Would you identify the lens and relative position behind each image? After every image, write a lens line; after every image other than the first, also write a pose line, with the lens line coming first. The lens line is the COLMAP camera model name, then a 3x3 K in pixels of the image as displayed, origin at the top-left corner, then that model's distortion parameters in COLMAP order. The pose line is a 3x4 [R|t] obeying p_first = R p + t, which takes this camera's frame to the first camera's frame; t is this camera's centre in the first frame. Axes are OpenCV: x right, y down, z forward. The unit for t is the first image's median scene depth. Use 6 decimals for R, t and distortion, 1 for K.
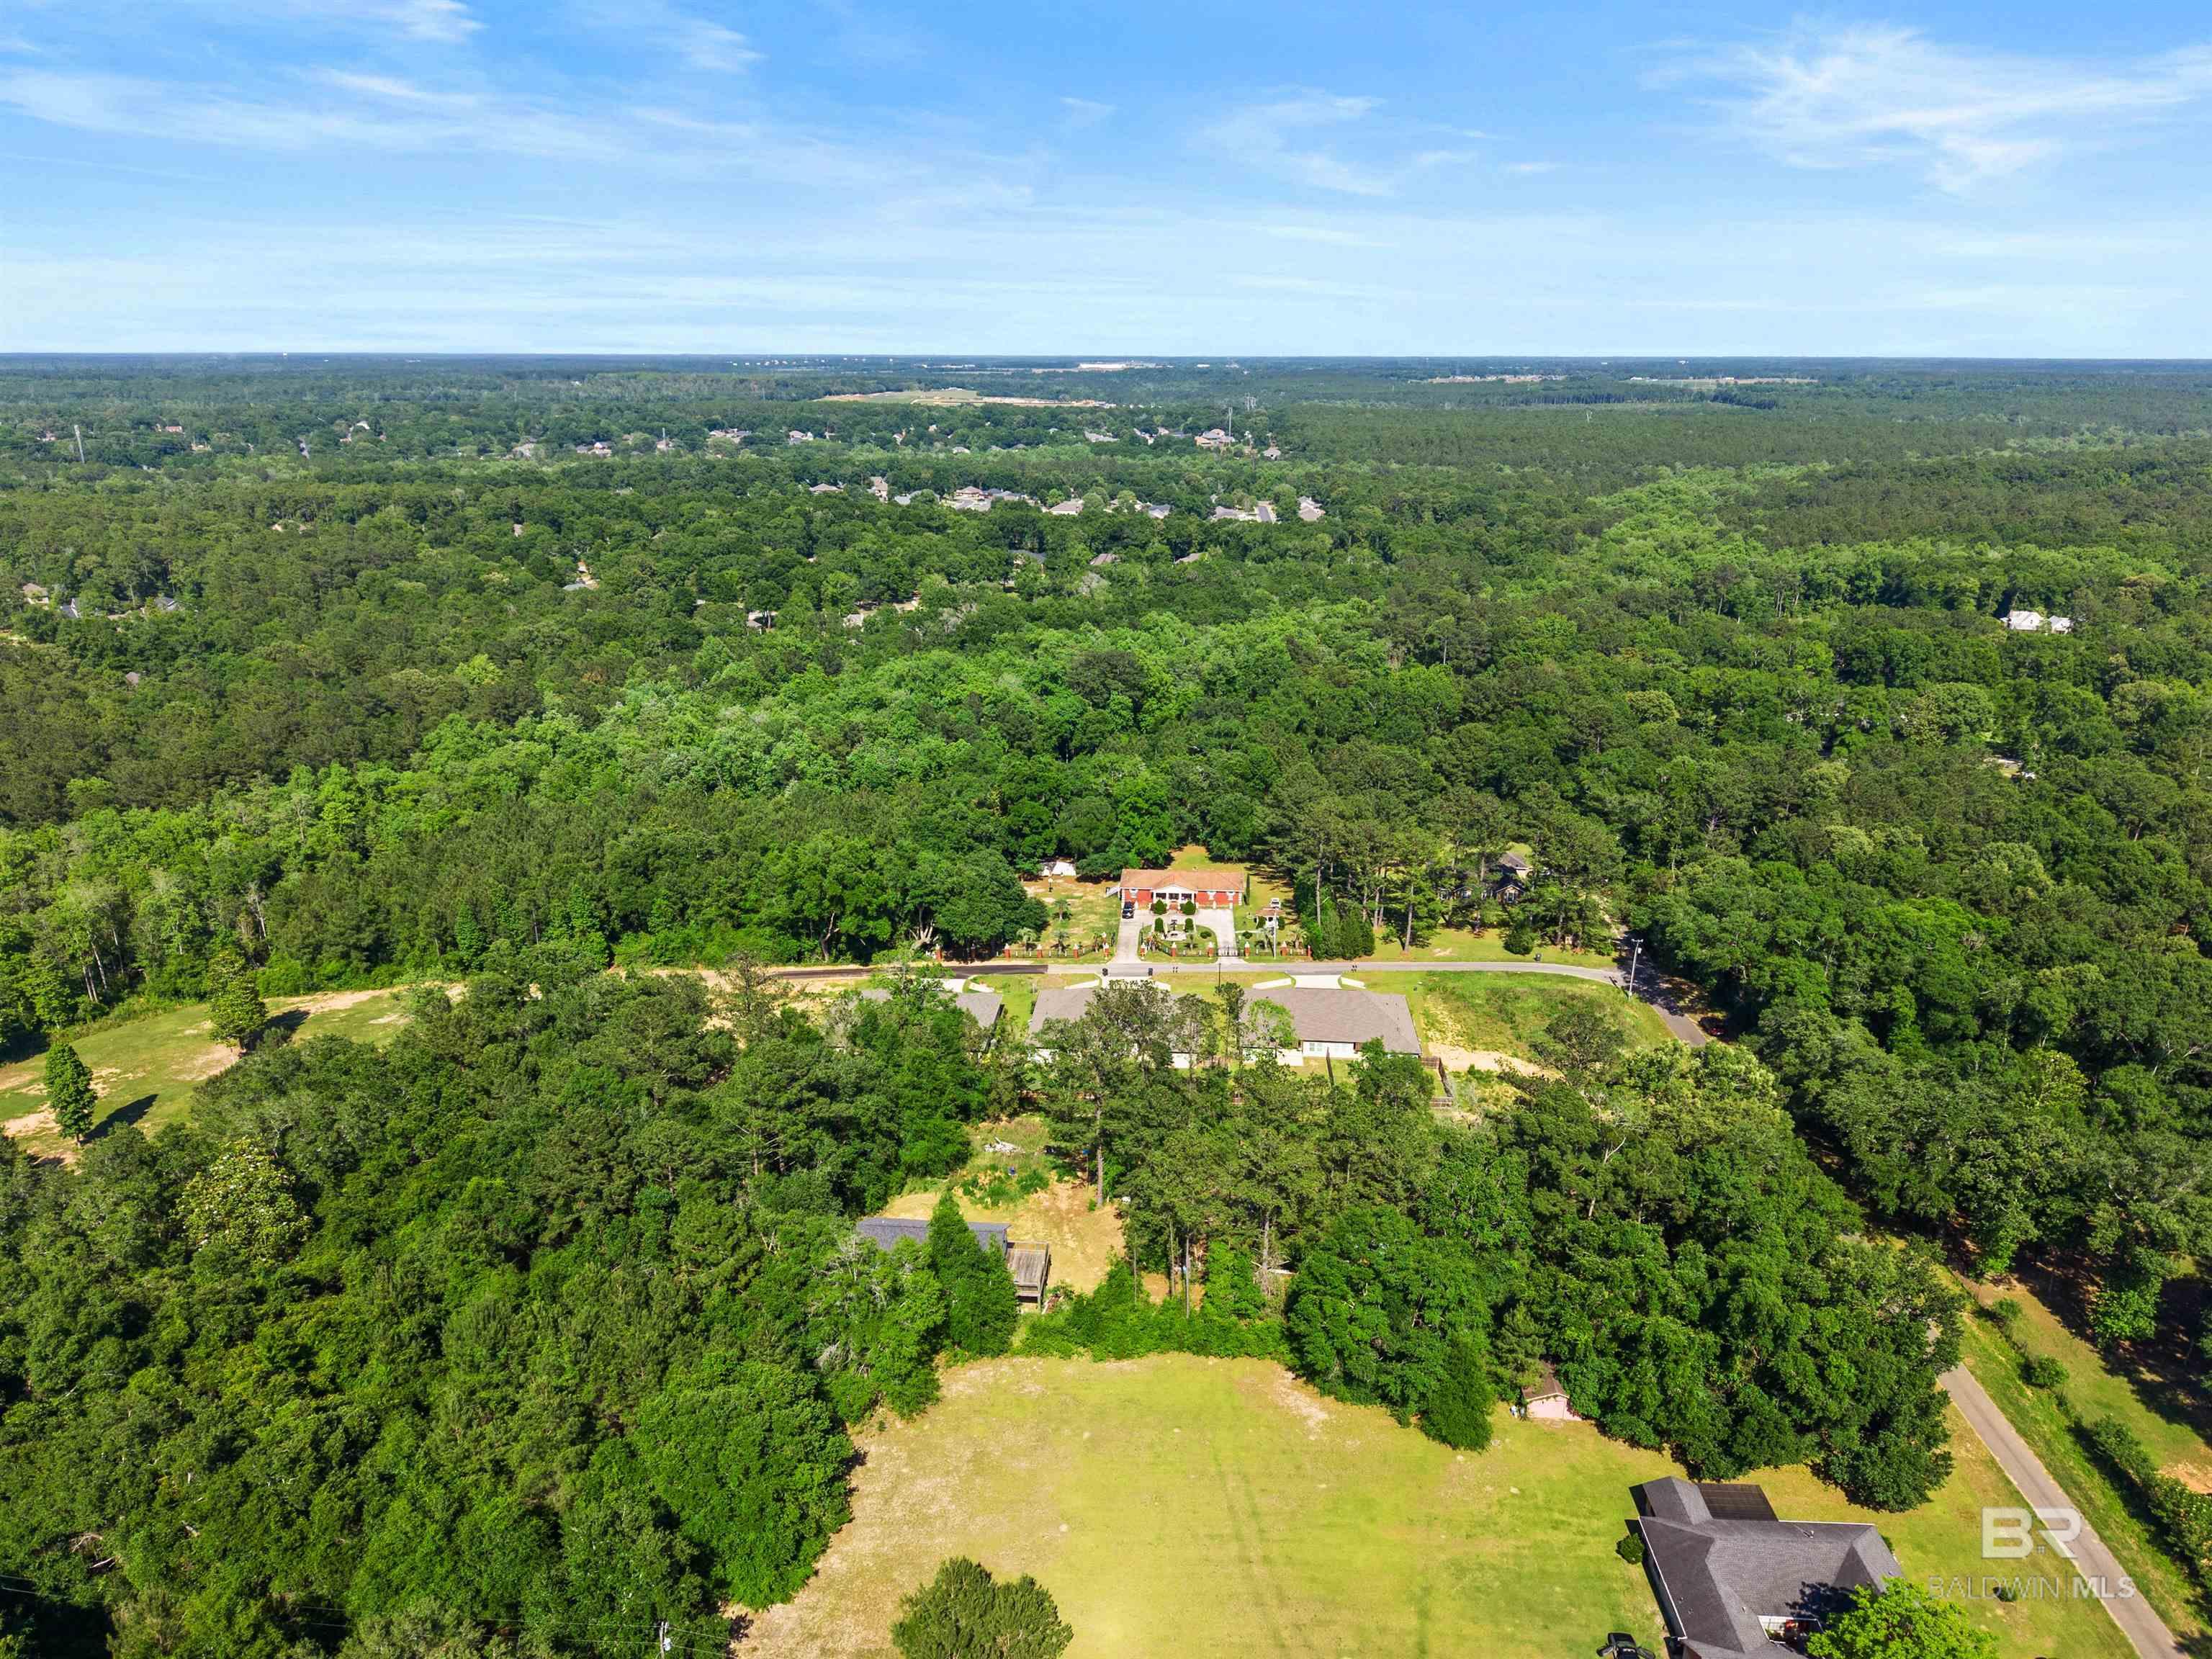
lens RADIAL K [[1480.7, 0, 1092.8], [0, 1480.7, 830.9], [0, 0, 1]] dist [0.027555, -0.028912]
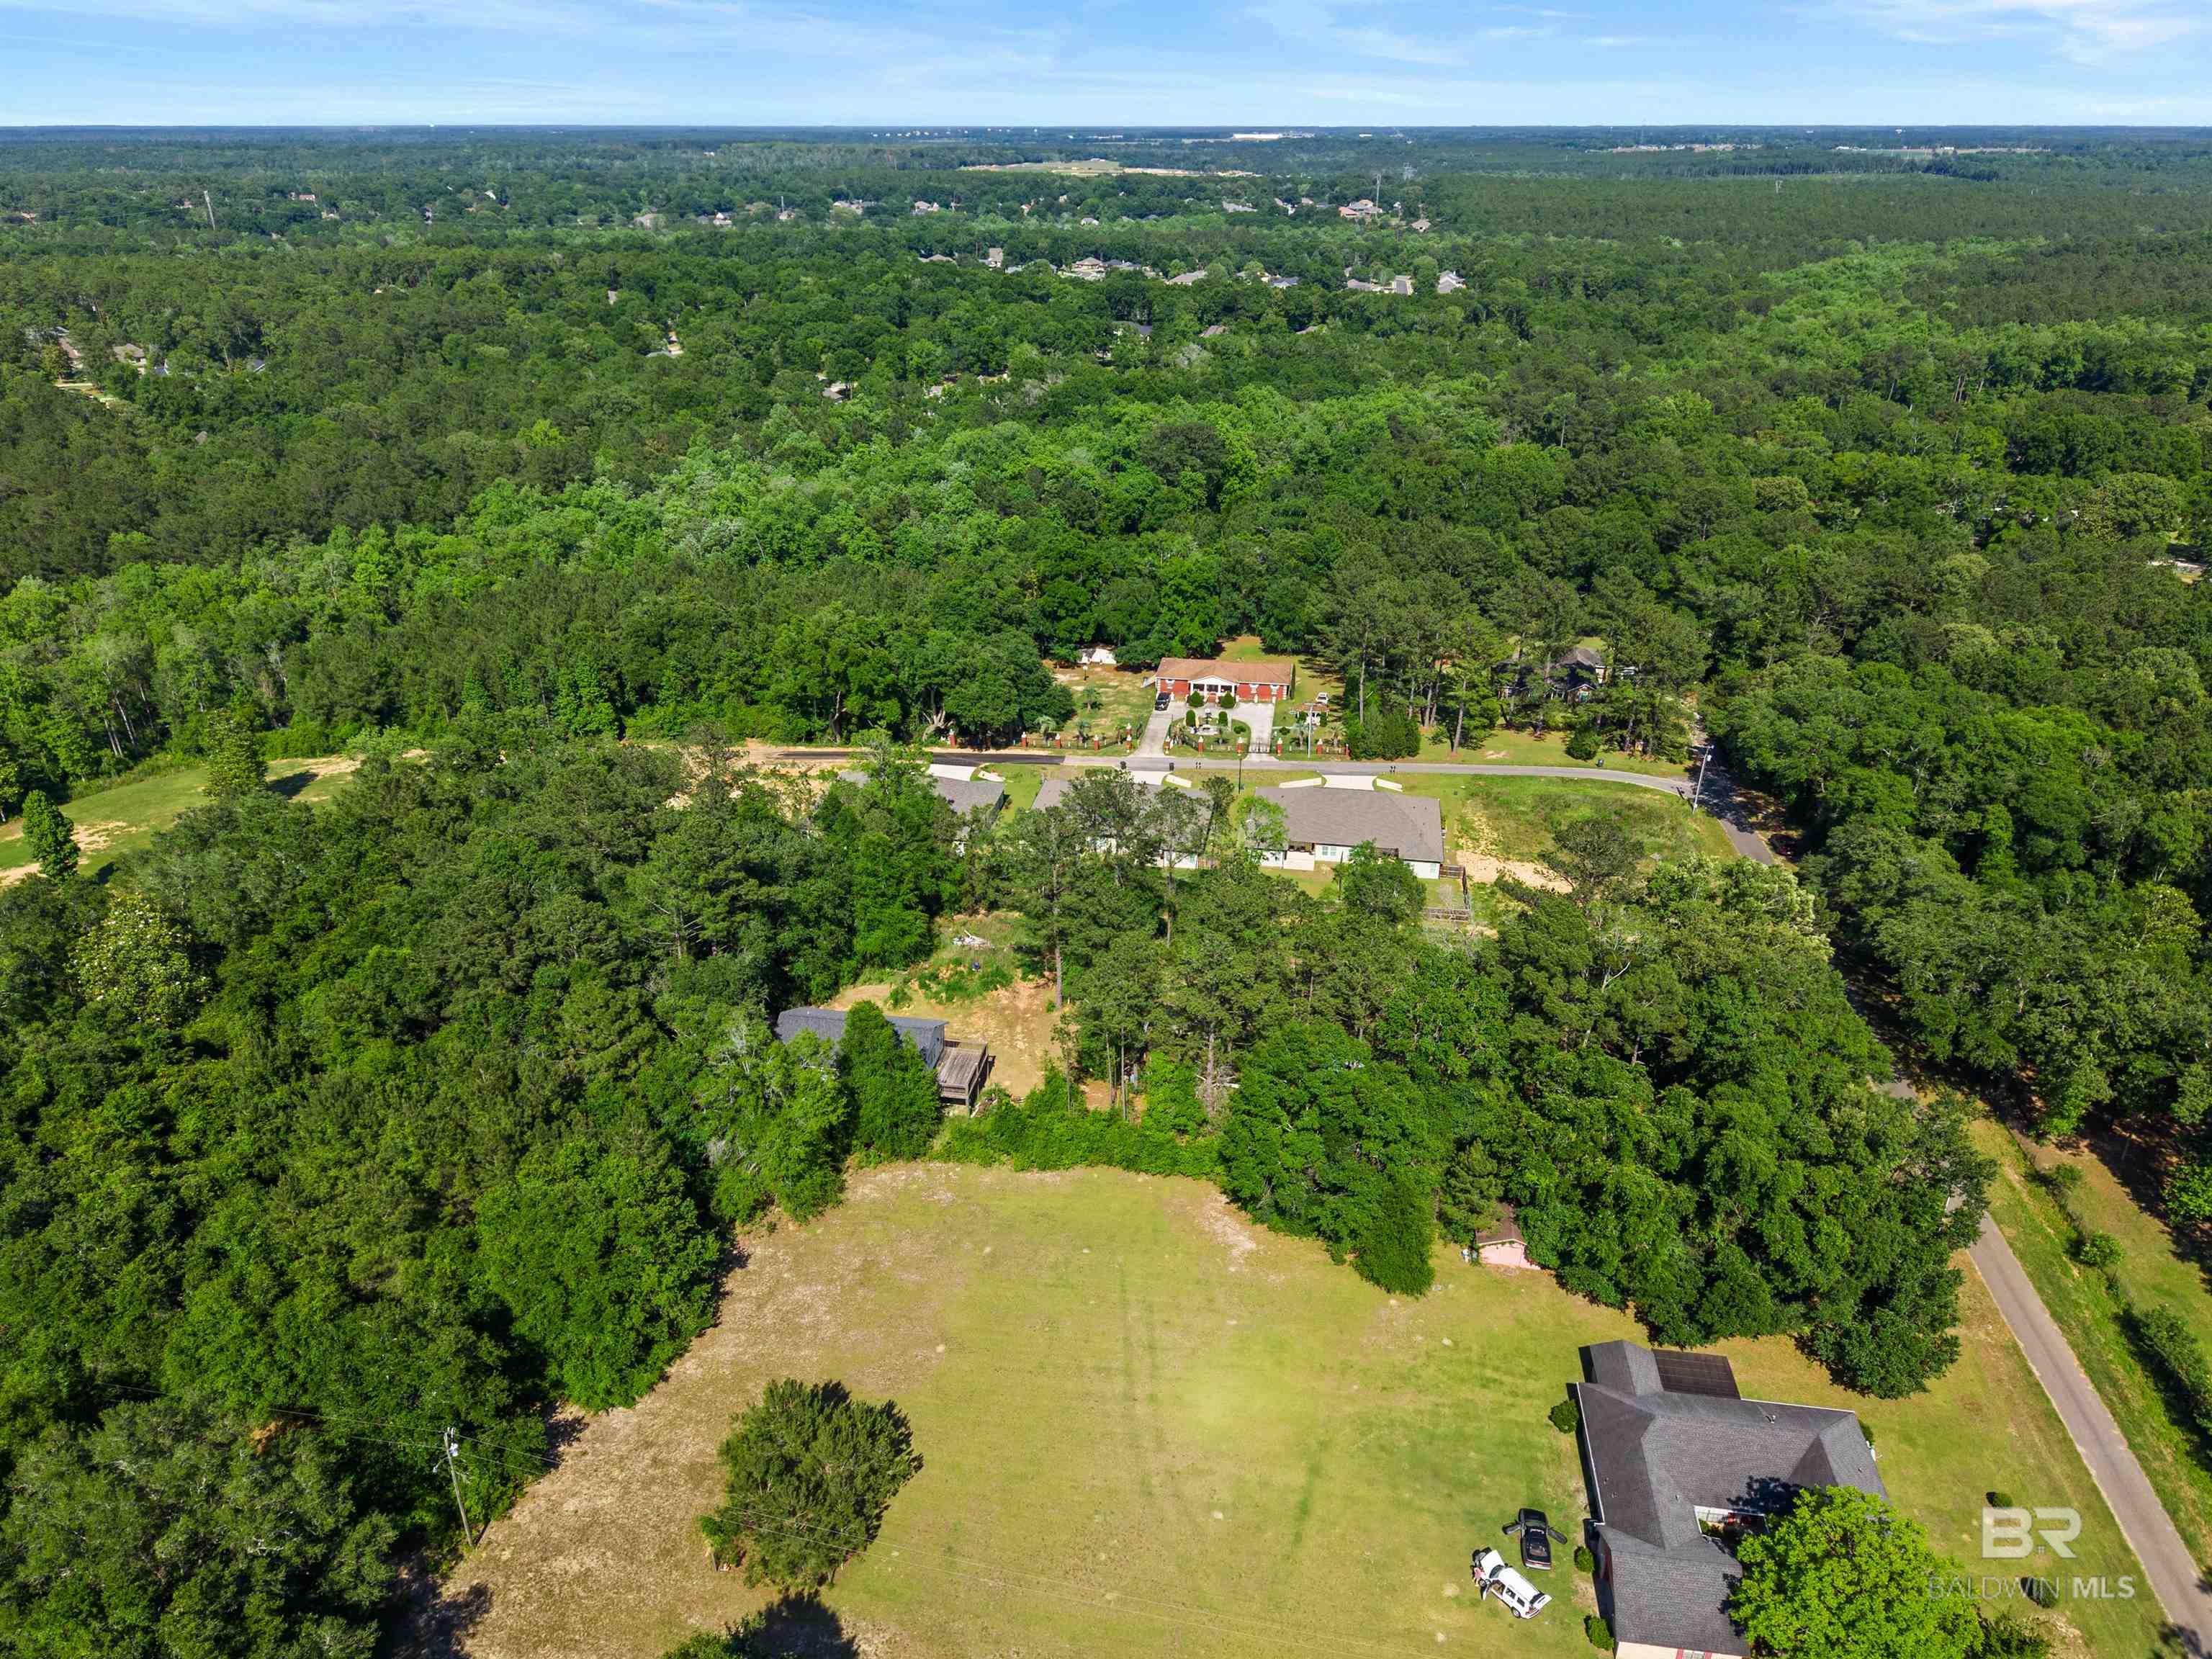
lens RADIAL K [[1480.7, 0, 1092.8], [0, 1480.7, 830.9], [0, 0, 1]] dist [0.027555, -0.028912]
pose [[0.995533, 0.039803, -0.085617, 0.071104], [-0.028069, 0.990566, 0.134130, 0.013225], [0.090148, -0.131127, 0.987258, 0.073075]]
